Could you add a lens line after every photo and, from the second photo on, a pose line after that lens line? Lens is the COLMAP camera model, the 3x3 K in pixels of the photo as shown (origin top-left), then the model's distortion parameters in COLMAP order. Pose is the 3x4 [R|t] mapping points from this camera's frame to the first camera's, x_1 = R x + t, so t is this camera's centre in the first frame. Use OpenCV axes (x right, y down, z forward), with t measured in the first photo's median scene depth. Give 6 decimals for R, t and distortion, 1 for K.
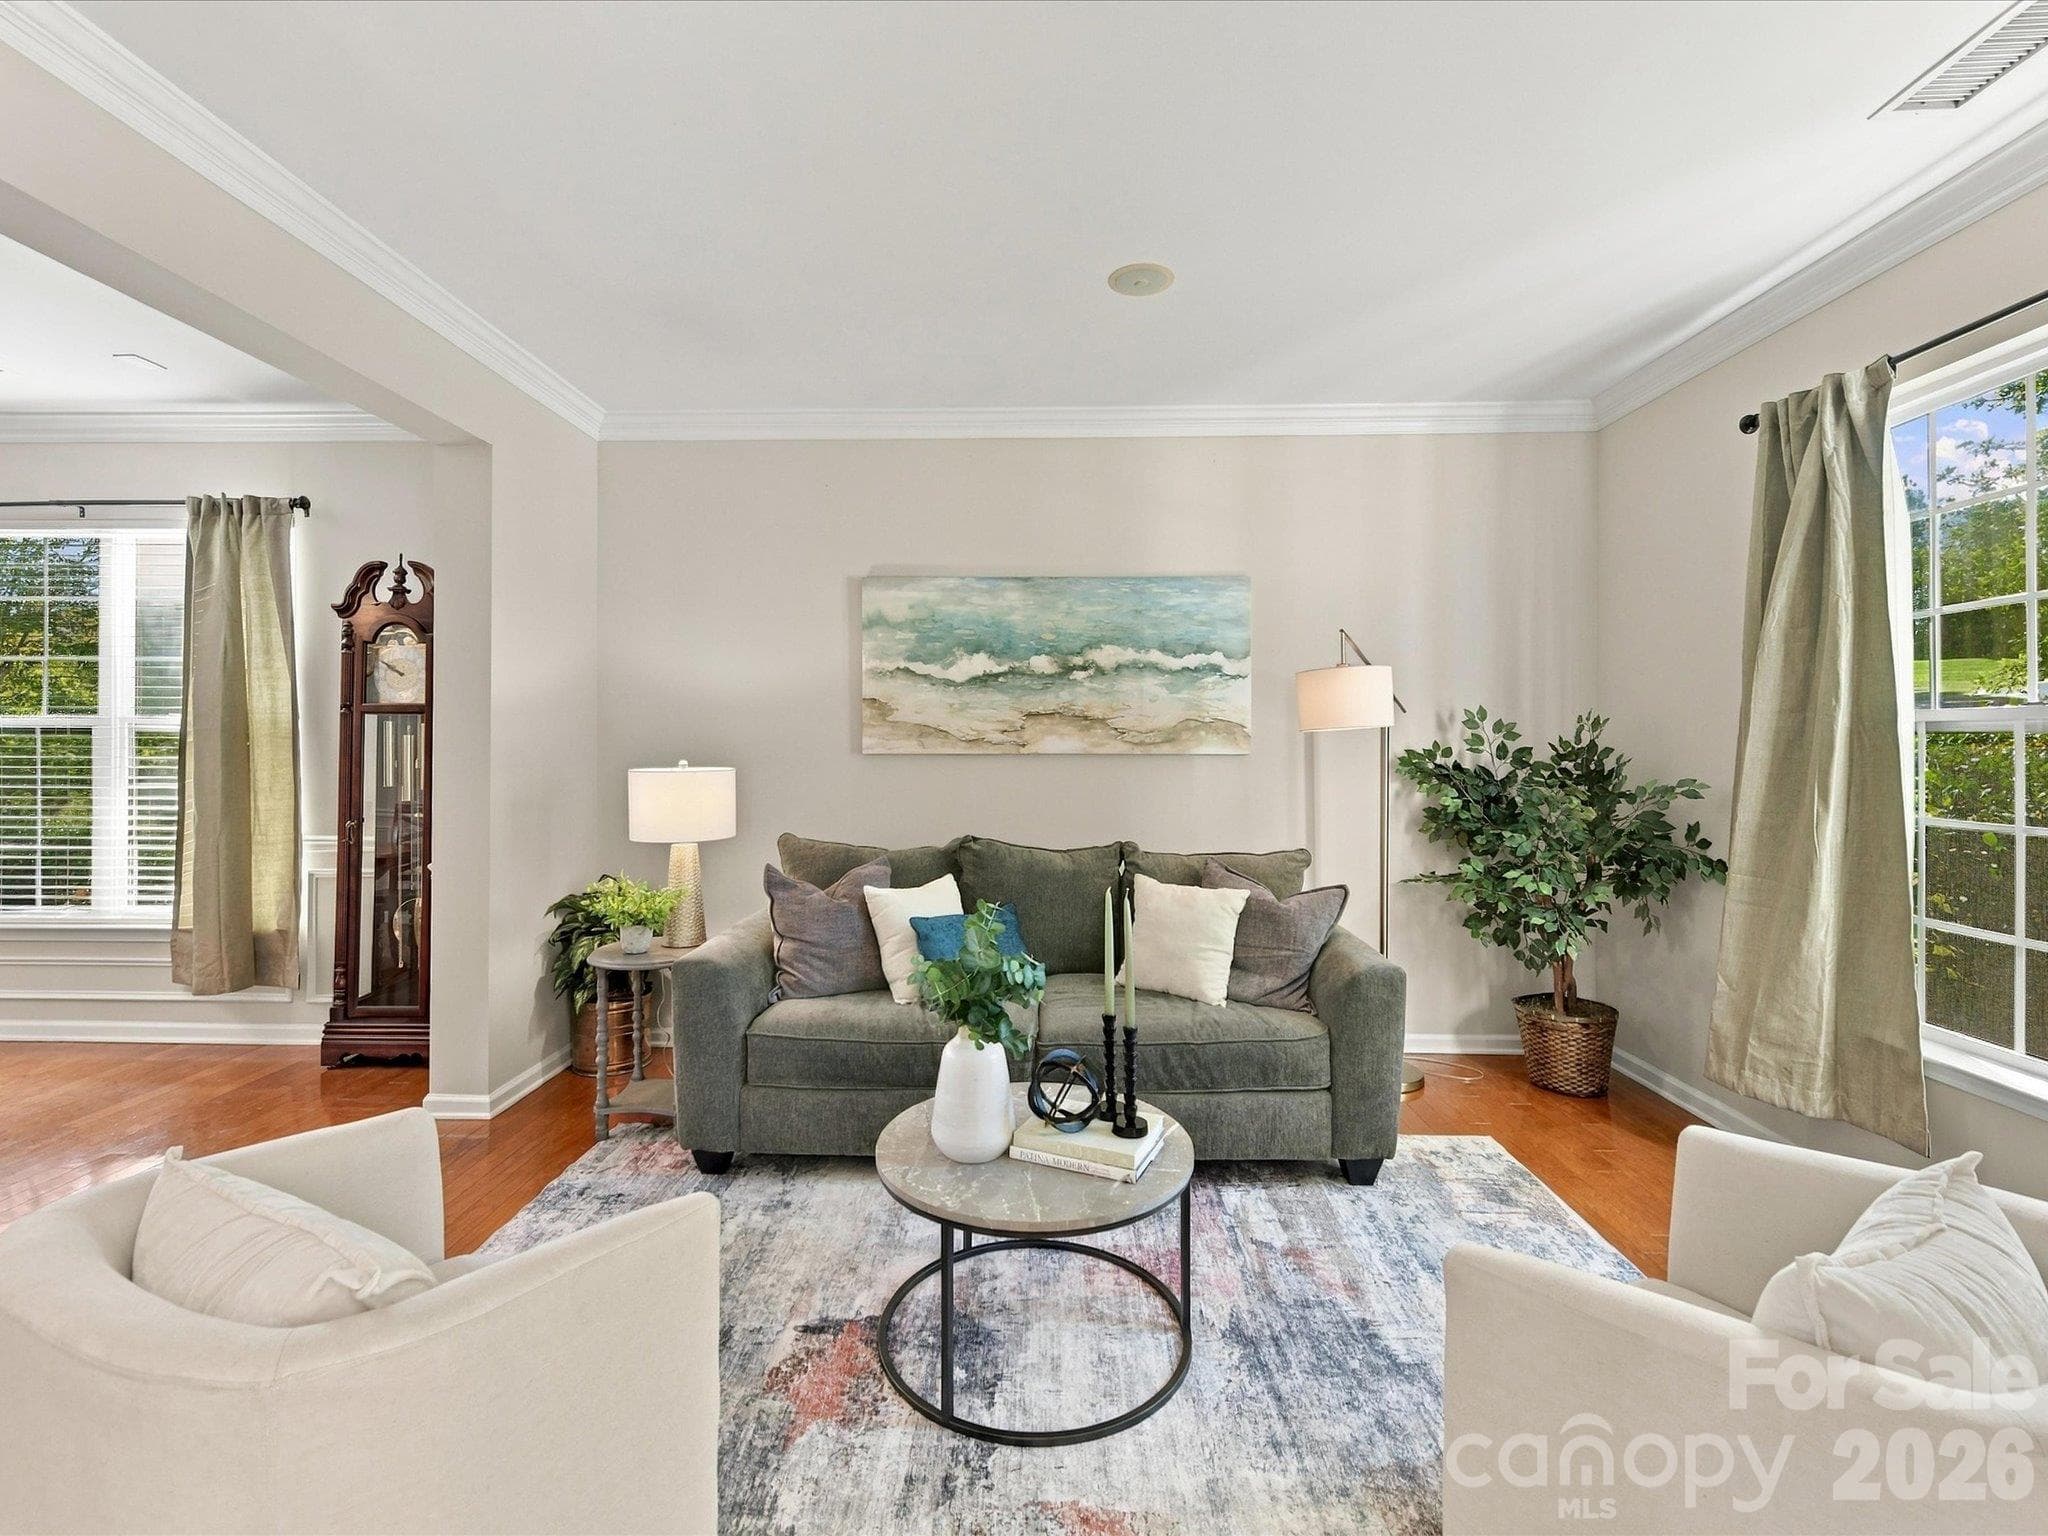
lens RADIAL K [[926.1, 0, 1022.4], [0, 926.1, 750.4], [0, 0, 1]] dist [0.003969, -0.003851]
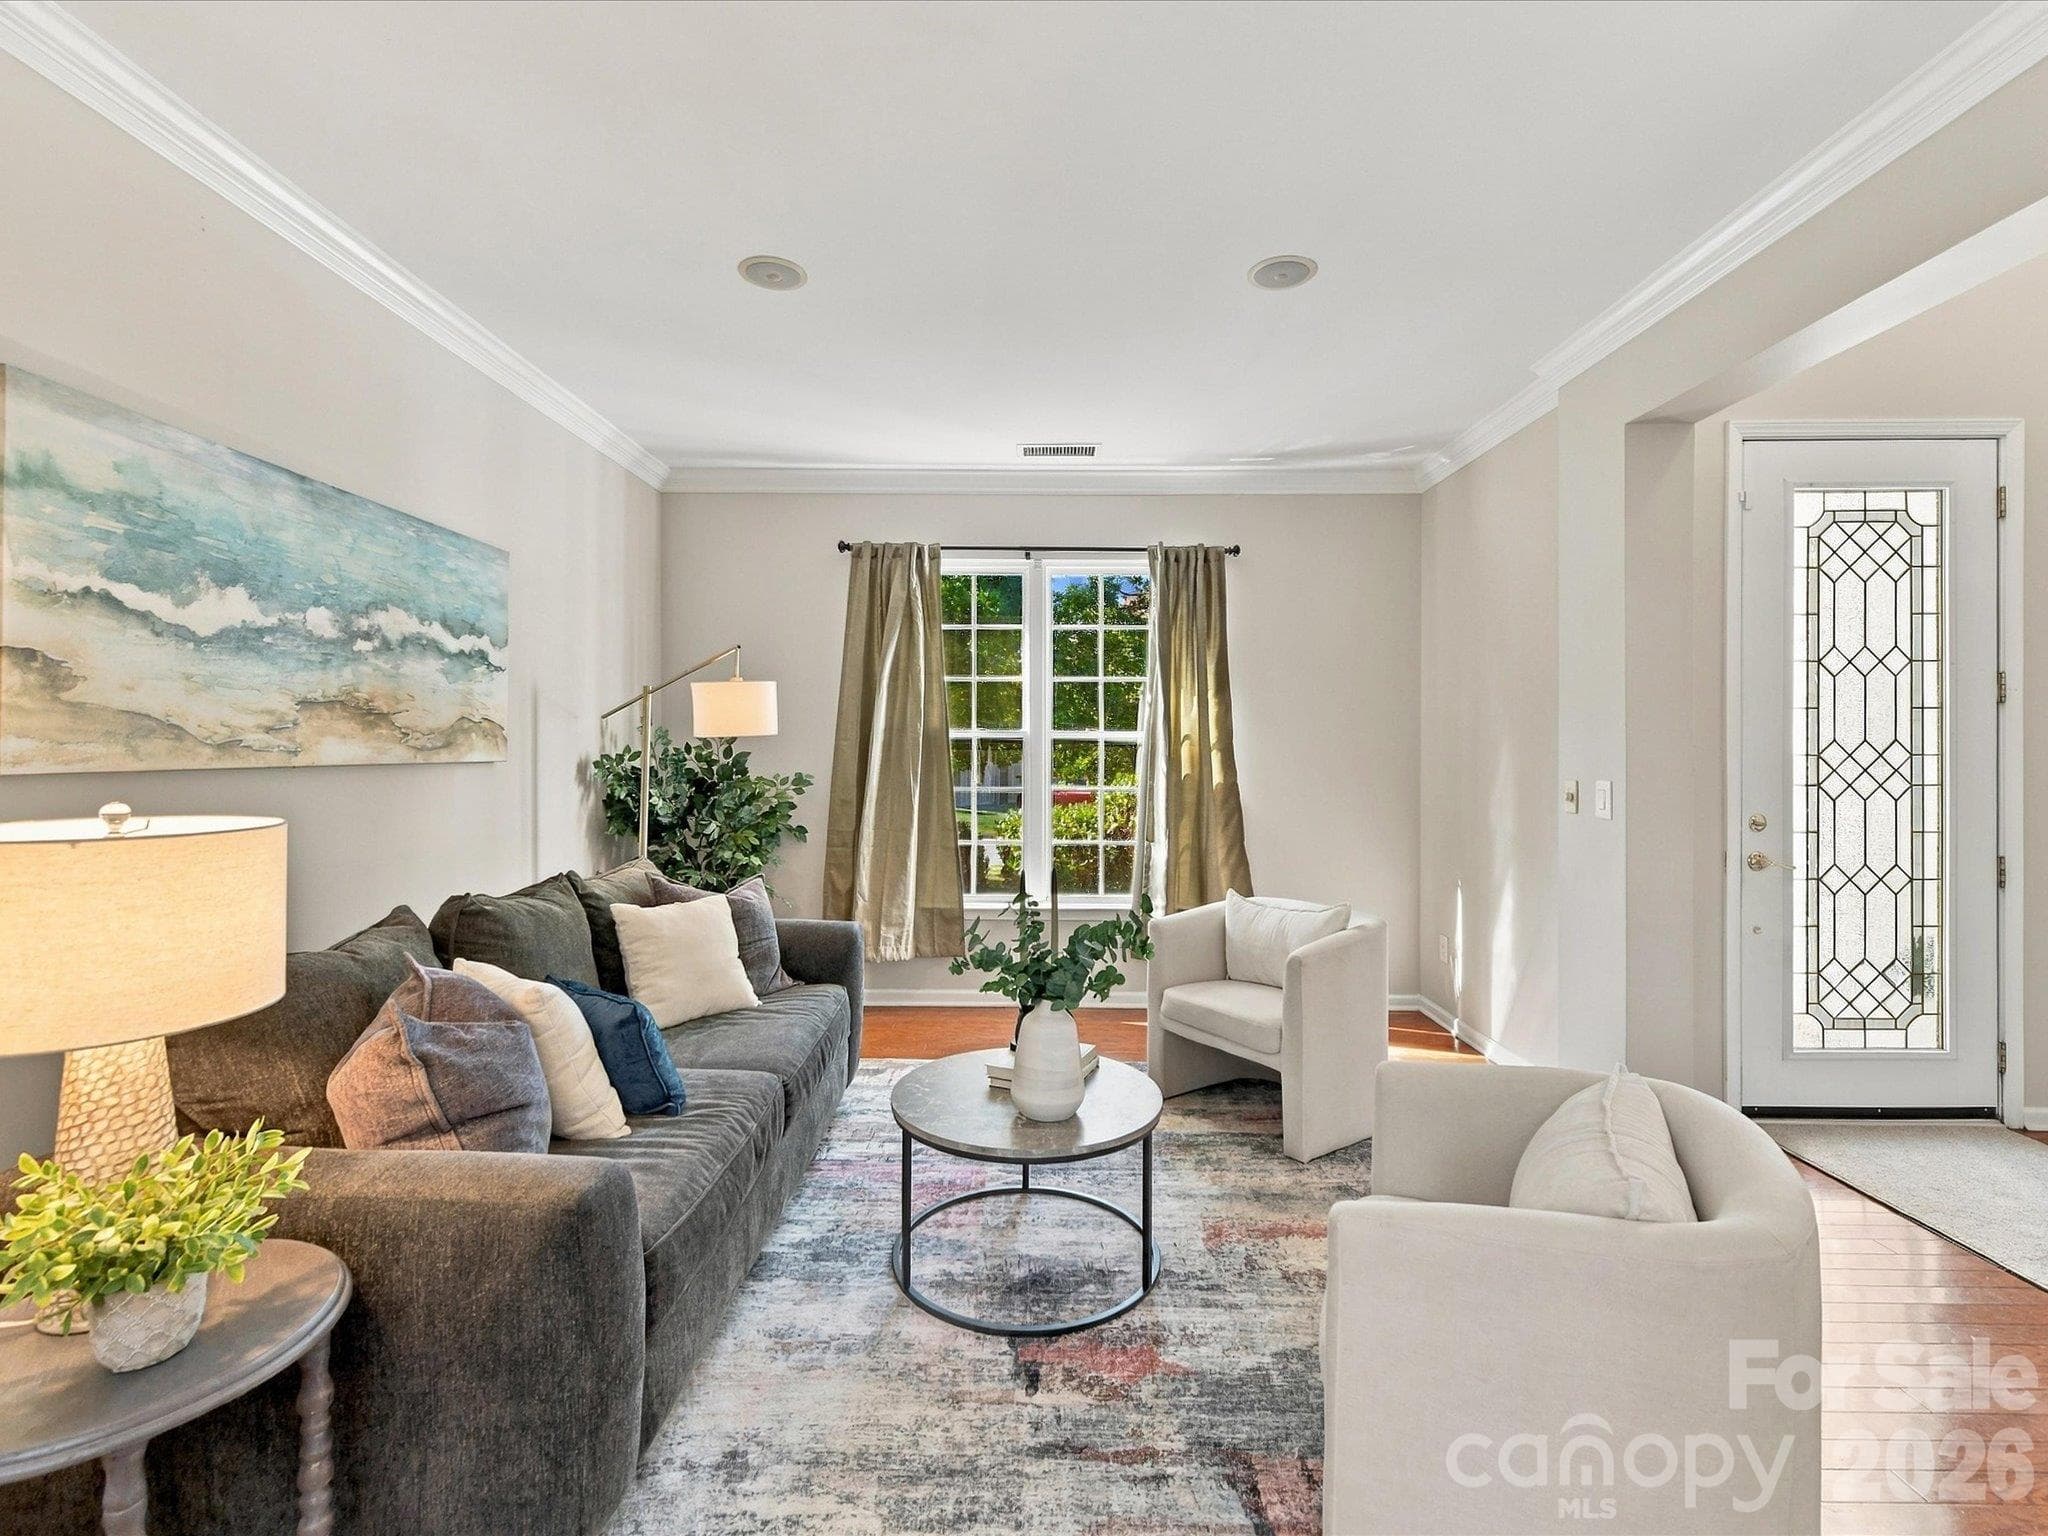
lens RADIAL K [[926.1, 0, 1022.4], [0, 926.1, 750.4], [0, 0, 1]] dist [0.003969, -0.003851]
pose [[-0.004856, -0.004864, 0.999976, -0.606095], [0.006002, 0.999970, 0.004893, -0.006948], [-0.999970, 0.006025, -0.004827, 0.531356]]
